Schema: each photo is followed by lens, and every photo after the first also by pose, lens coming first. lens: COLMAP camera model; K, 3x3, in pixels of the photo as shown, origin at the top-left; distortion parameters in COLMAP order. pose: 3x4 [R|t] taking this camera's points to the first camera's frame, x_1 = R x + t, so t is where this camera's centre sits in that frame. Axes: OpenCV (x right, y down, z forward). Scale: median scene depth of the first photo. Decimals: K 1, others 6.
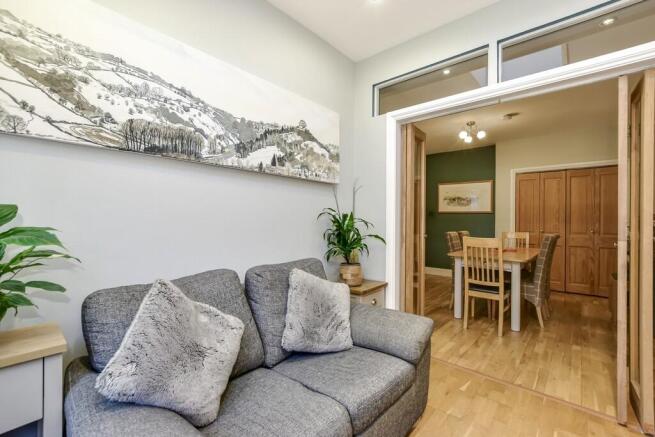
lens RADIAL K [[288.5, 0, 329.1], [0, 288.5, 220.8], [0, 0, 1]] dist [-0.003348, -0.000430]
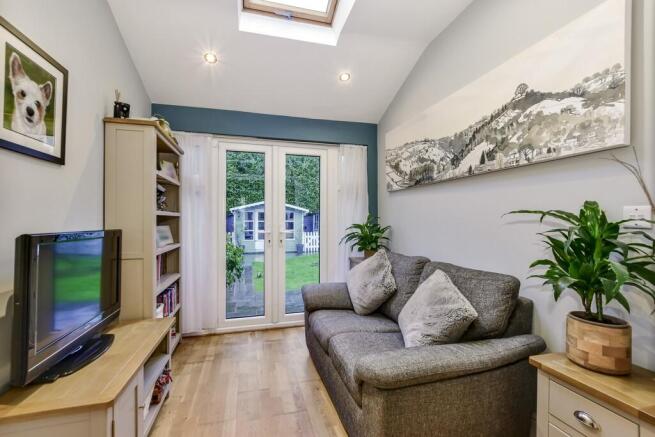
lens RADIAL K [[288.5, 0, 329.4], [0, 288.5, 218.9], [0, 0, 1]] dist [-0.003348, -0.000430]
pose [[-0.539313, -0.012346, -0.842015, 0.774433], [-0.007981, 0.999923, -0.009549, -0.002161], [0.842068, 0.001570, -0.539370, 0.993454]]
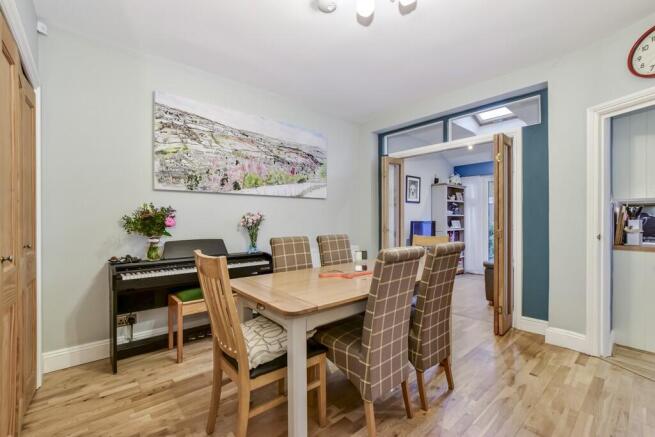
lens RADIAL K [[288.5, 0, 326.0], [0, 288.5, 217.3], [0, 0, 1]] dist [-0.003348, -0.000430]
pose [[-0.989273, -0.007676, 0.145877, 0.986608], [-0.007684, 0.999970, 0.000514, -0.000390], [-0.145877, -0.000613, -0.989303, 2.725220]]
